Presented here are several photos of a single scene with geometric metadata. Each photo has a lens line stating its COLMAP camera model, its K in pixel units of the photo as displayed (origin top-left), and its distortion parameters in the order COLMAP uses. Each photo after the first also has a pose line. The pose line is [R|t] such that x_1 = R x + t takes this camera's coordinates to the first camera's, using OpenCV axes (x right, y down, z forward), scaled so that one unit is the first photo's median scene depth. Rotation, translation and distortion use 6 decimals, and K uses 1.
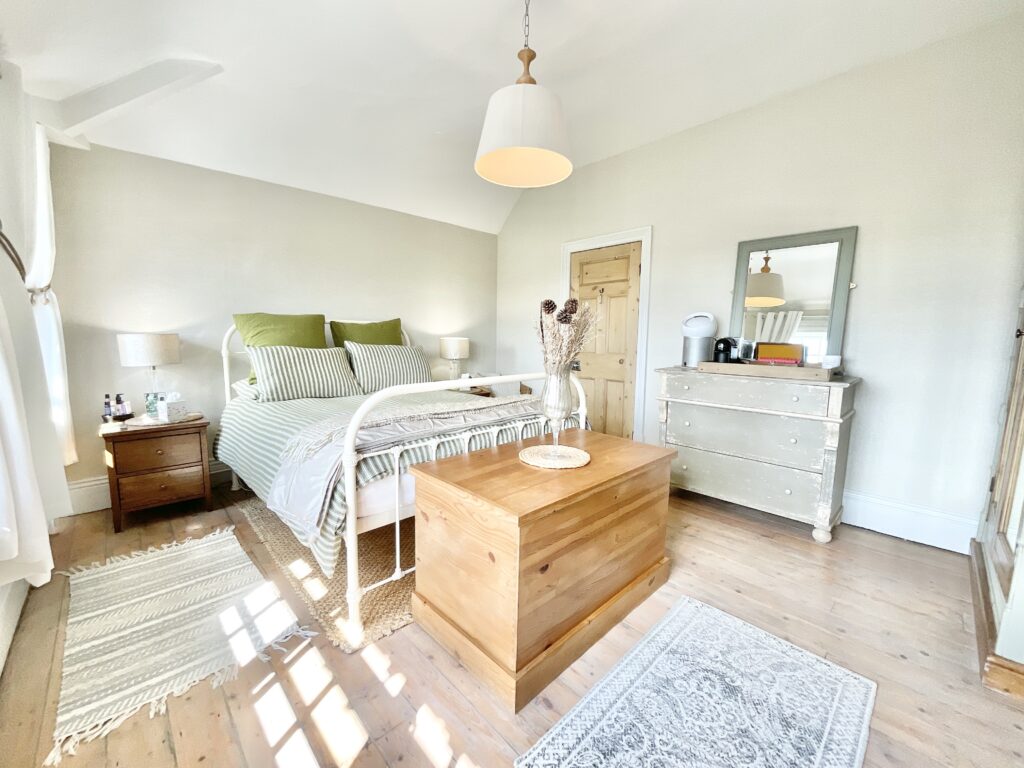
lens RADIAL K [[415.6, 0, 511.2], [0, 415.6, 387.5], [0, 0, 1]] dist [0.002247, 0.000150]
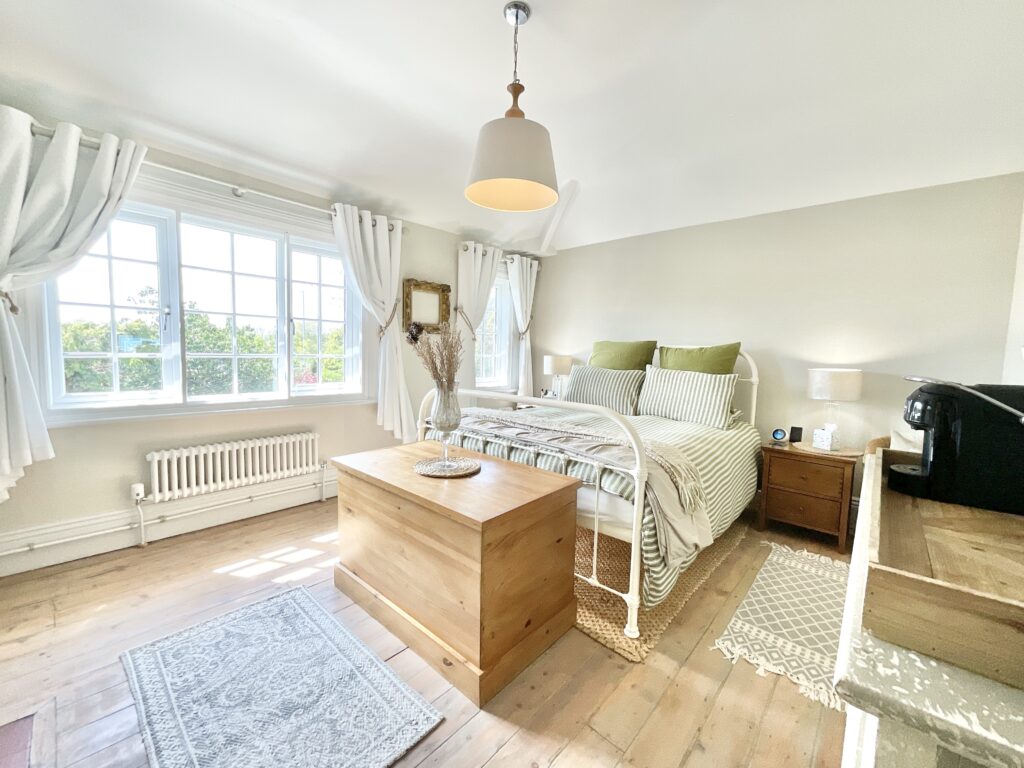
lens RADIAL K [[415.6, 0, 509.1], [0, 415.6, 385.7], [0, 0, 1]] dist [0.002247, 0.000150]
pose [[0.072202, 0.082197, -0.993997, 1.472242], [-0.156345, 0.985211, 0.070114, -0.178051], [0.985060, 0.150344, 0.083985, 1.305229]]
